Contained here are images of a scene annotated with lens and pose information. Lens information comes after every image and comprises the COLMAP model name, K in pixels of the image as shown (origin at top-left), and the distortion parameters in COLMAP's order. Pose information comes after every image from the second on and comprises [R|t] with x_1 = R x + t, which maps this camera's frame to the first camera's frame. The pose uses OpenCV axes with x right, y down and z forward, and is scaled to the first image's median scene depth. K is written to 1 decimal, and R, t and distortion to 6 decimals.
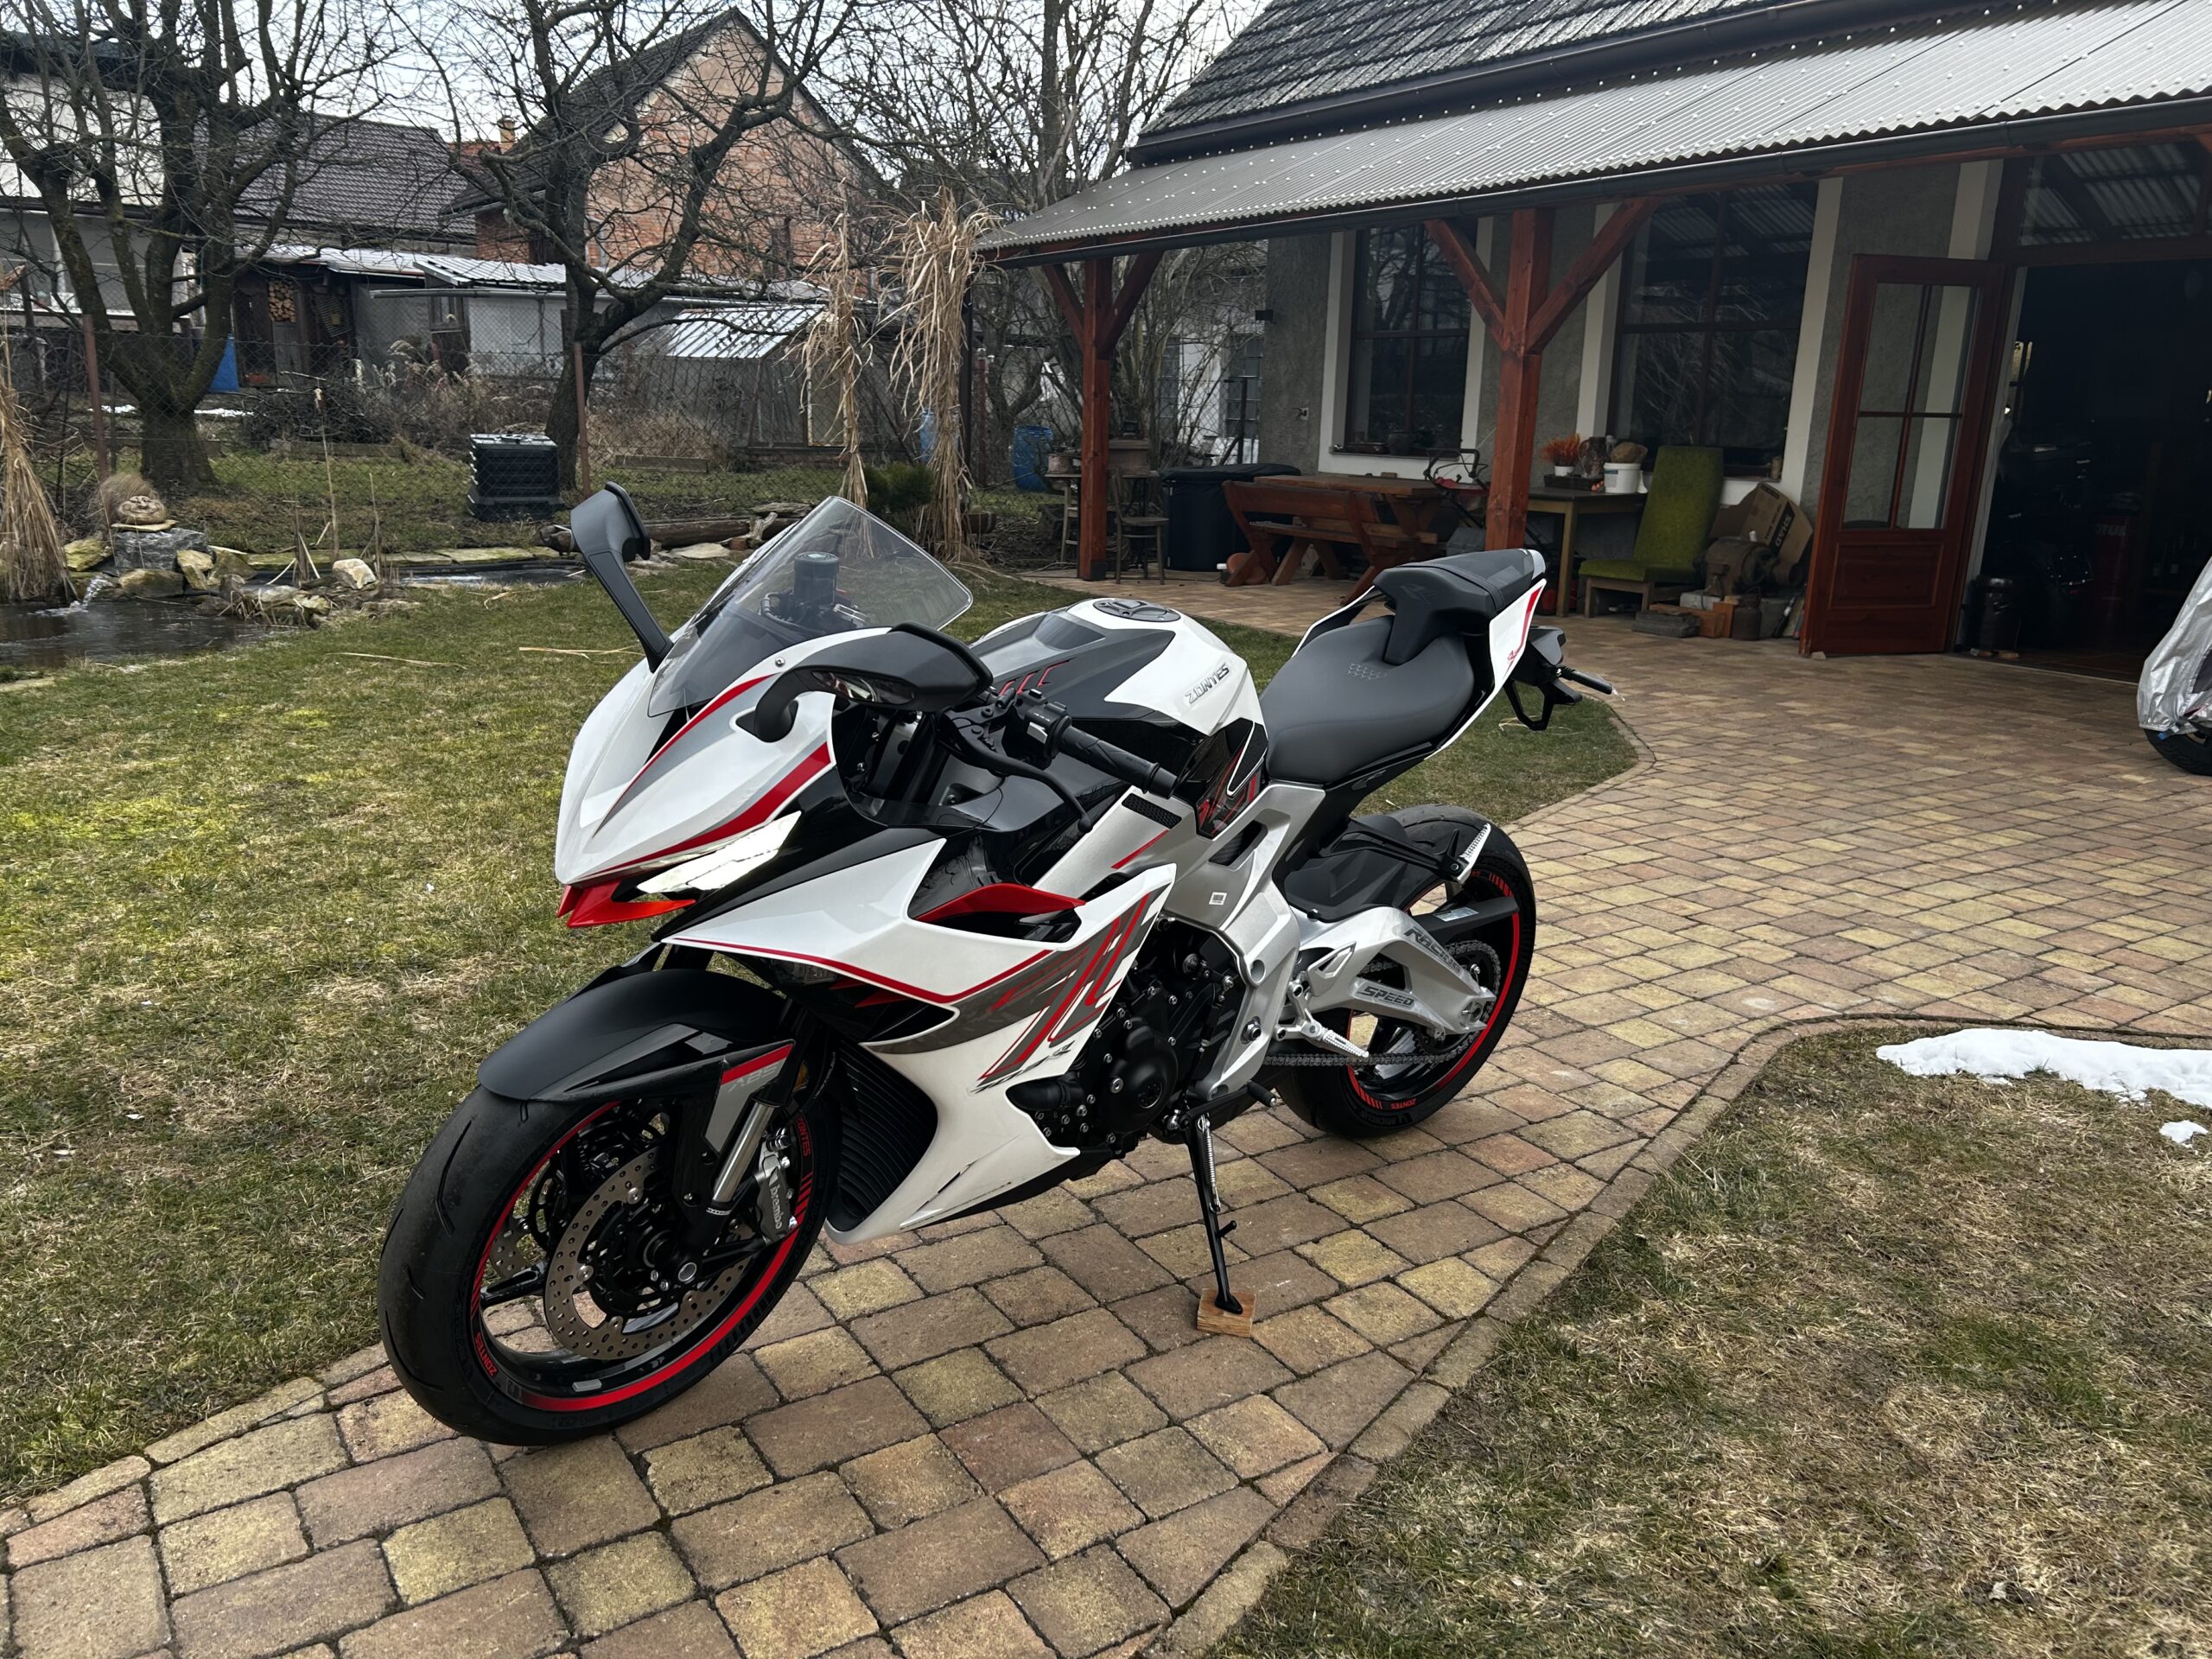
lens RADIAL K [[1671.4, 0, 1112.7], [0, 1671.4, 825.7], [0, 0, 1]] dist [0.032122, -0.014201]
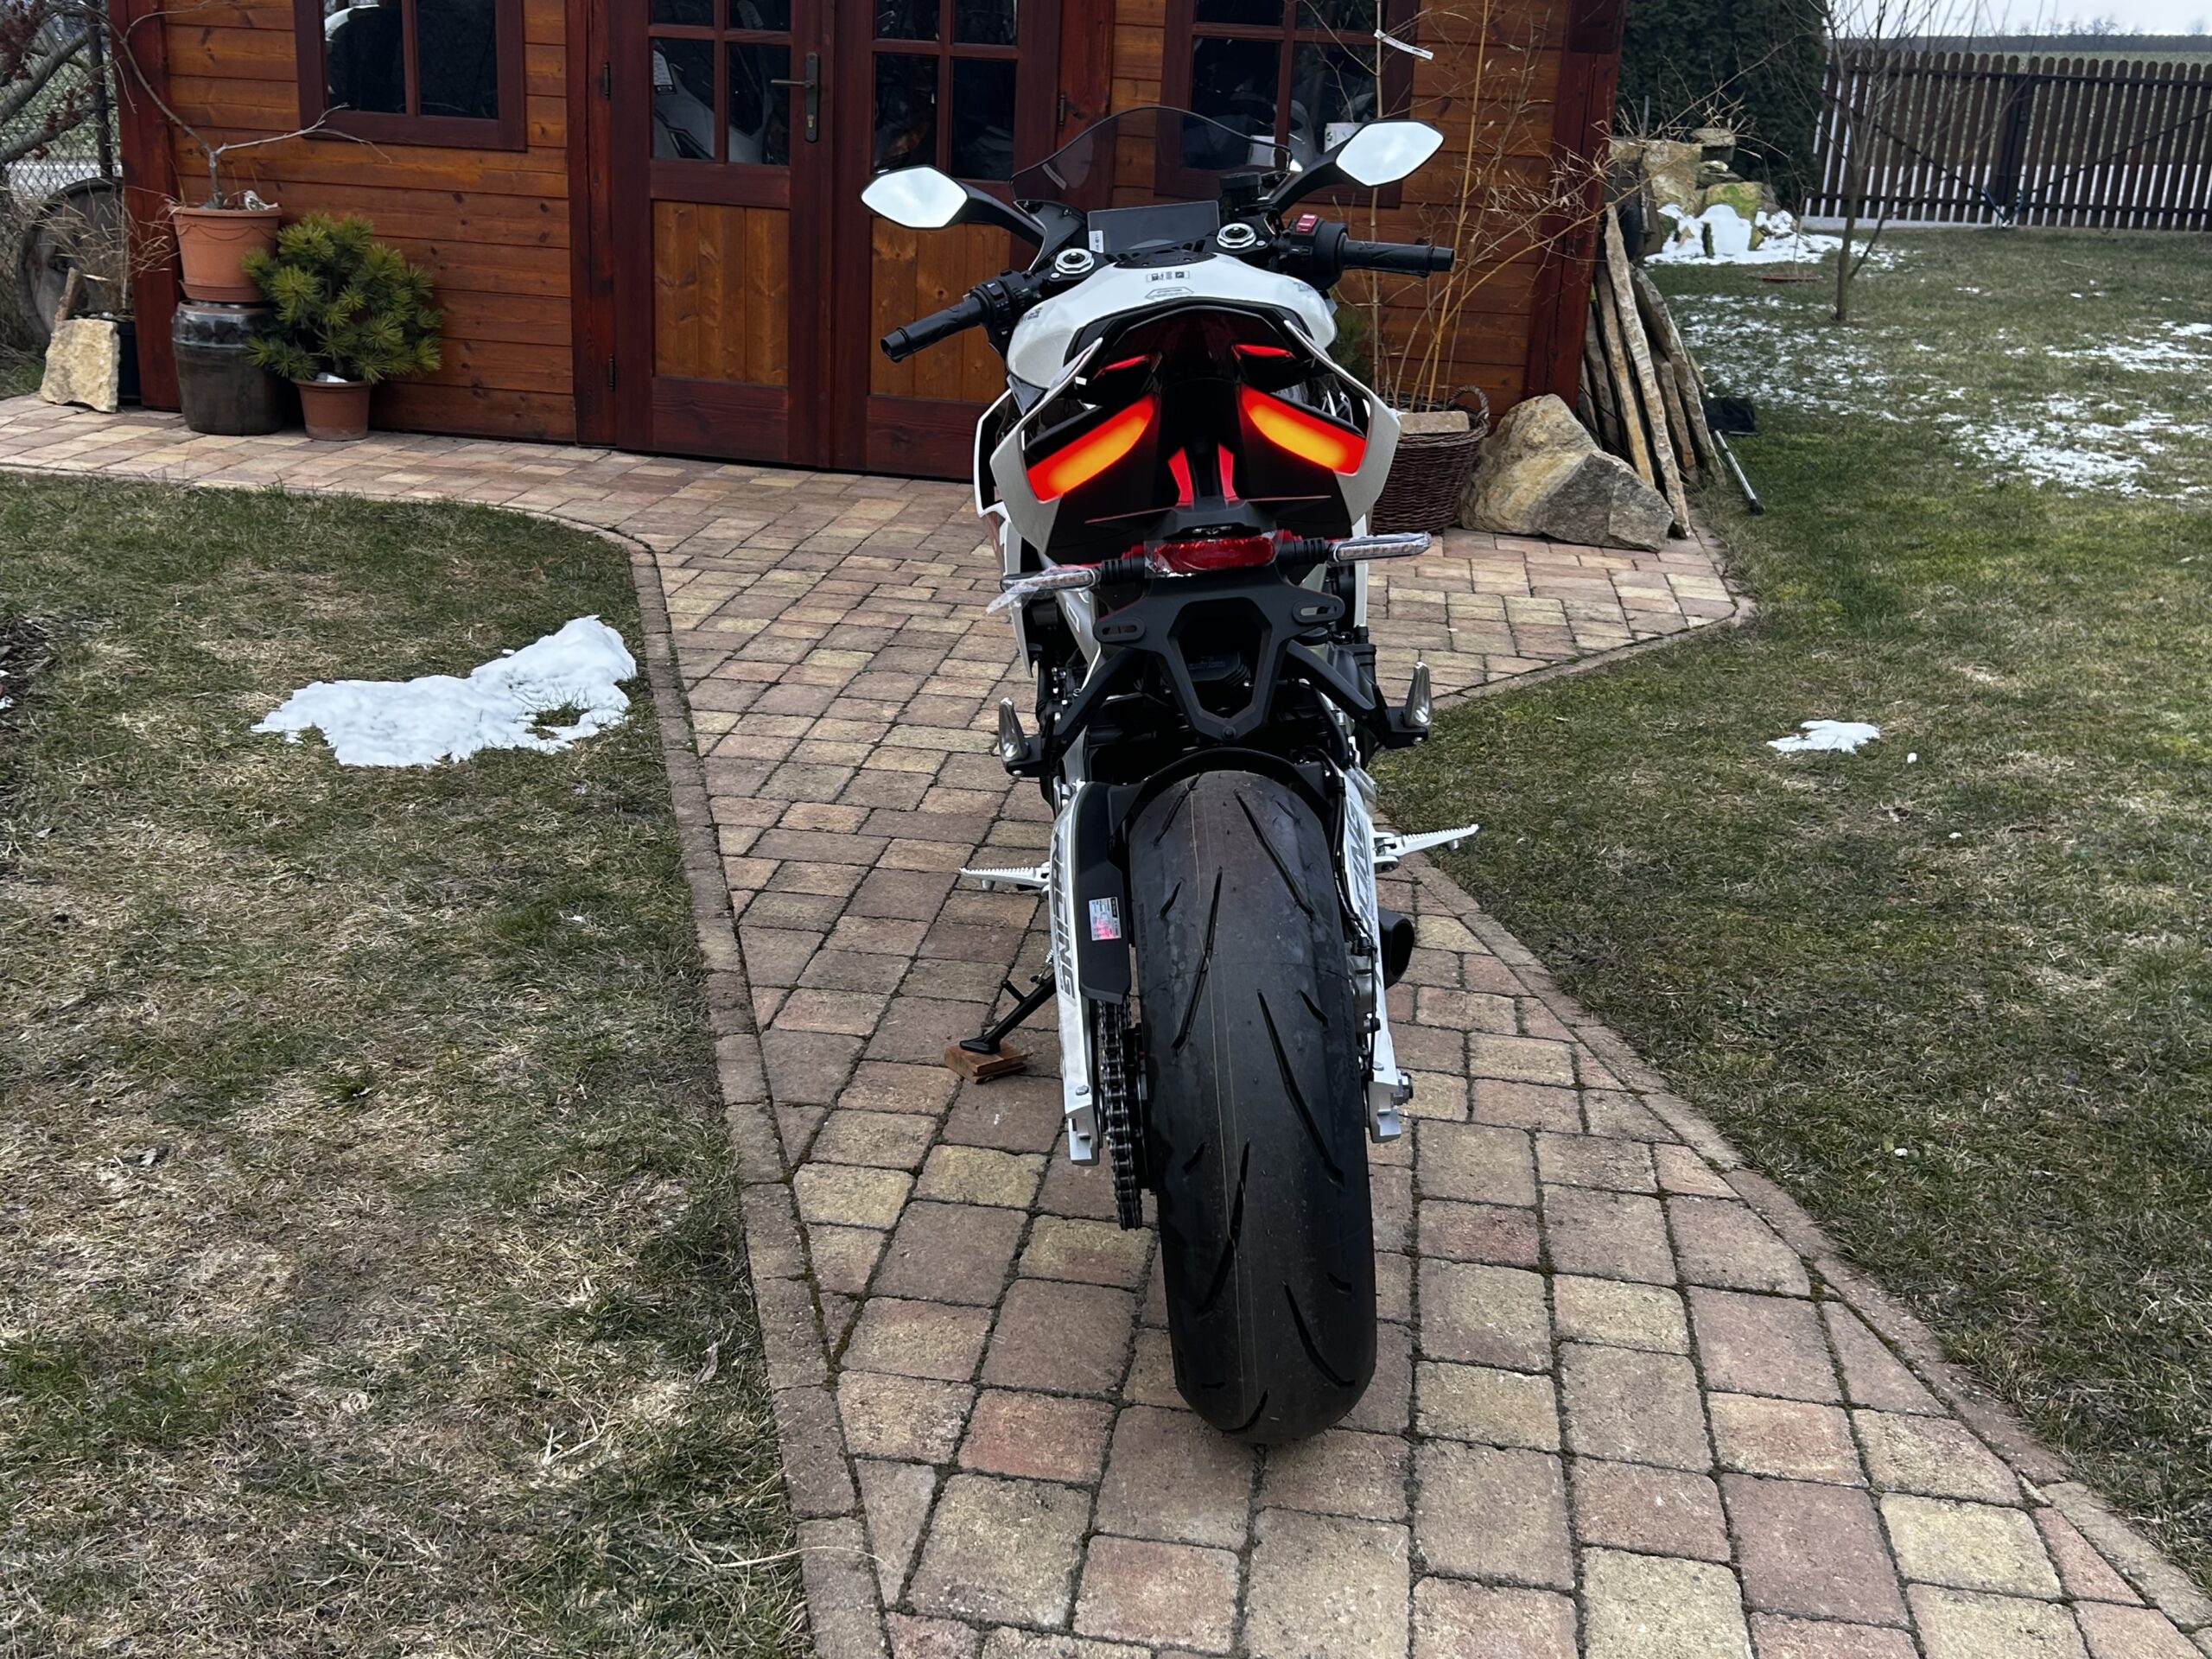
lens RADIAL K [[2301.6, 0, 1061.4], [0, 2301.6, 852.3], [0, 0, 1]] dist [0.042988, 0.000000]
pose [[-0.668619, 0.189924, -0.718942, 0.833610], [-0.246701, 0.855418, 0.455410, -0.342979], [0.701489, 0.481860, -0.525094, 1.501613]]
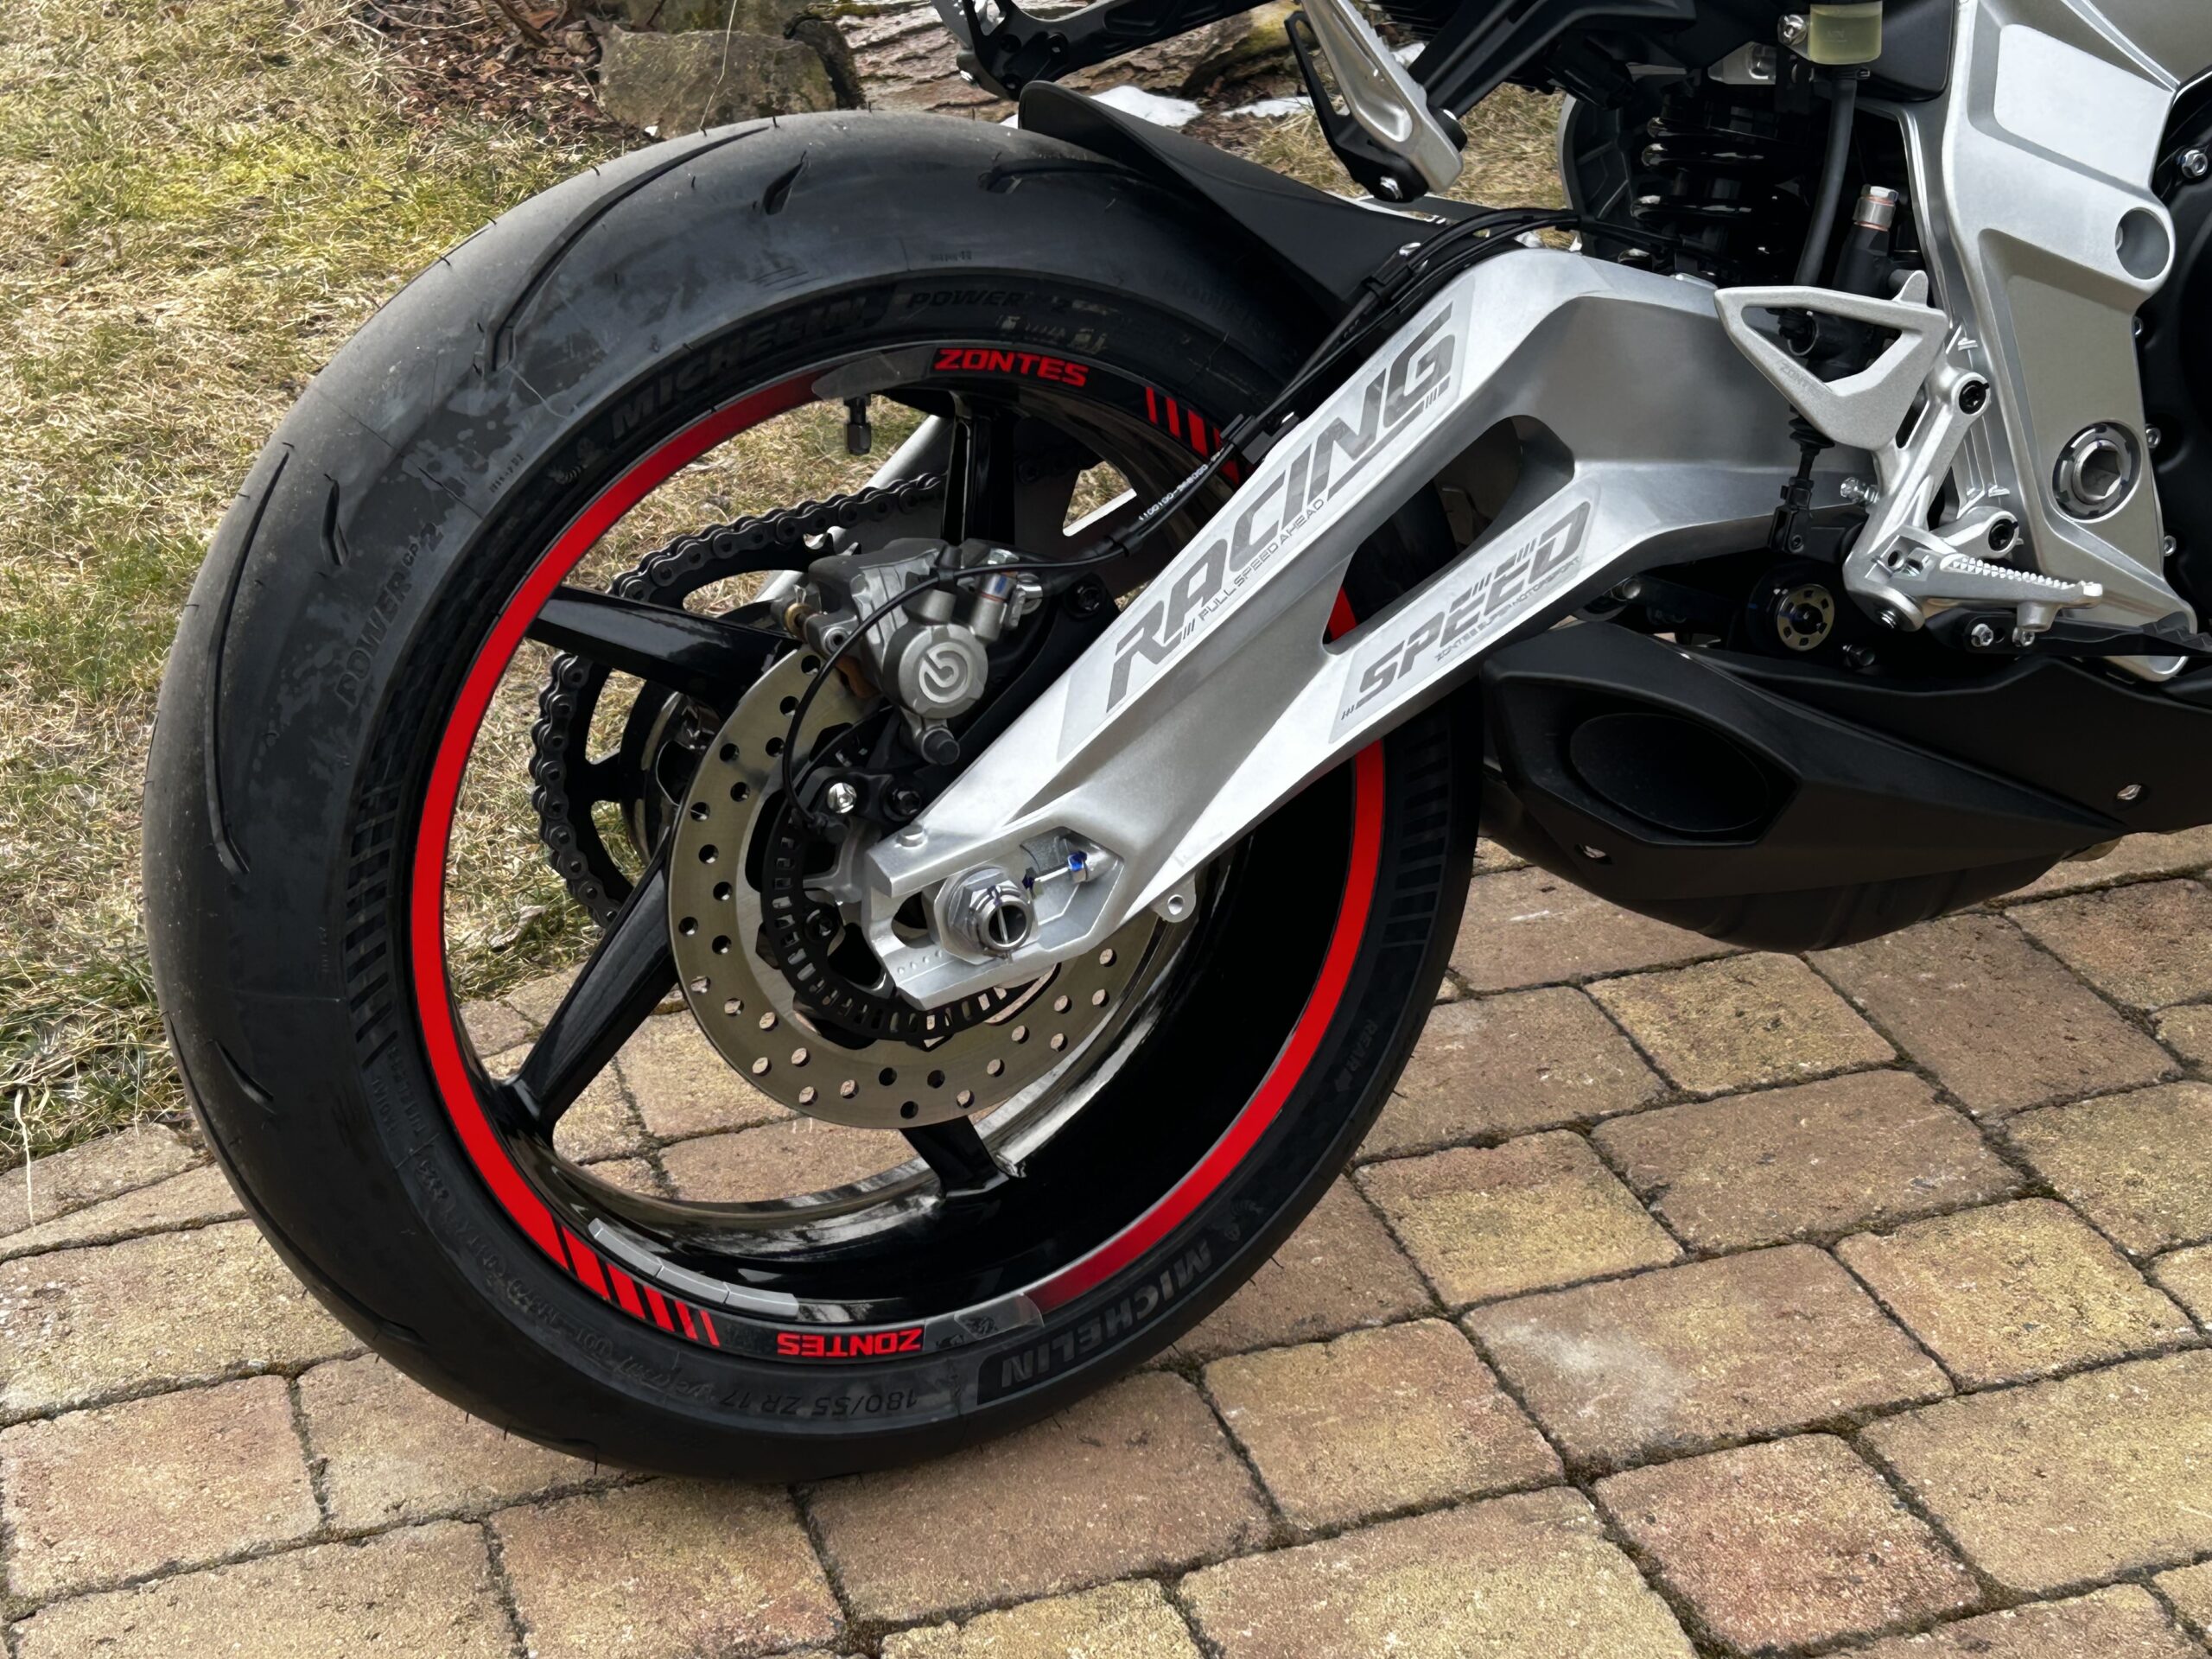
lens RADIAL K [[3467.8, 0, 1070.4], [0, 3467.8, 885.4], [0, 0, 1]] dist [0.090281, 0.000000]
pose [[-0.966517, -0.152522, 0.206355, 0.036231], [0.027515, 0.737940, 0.674305, -0.296979], [-0.255124, 0.657405, -0.709035, 1.577153]]
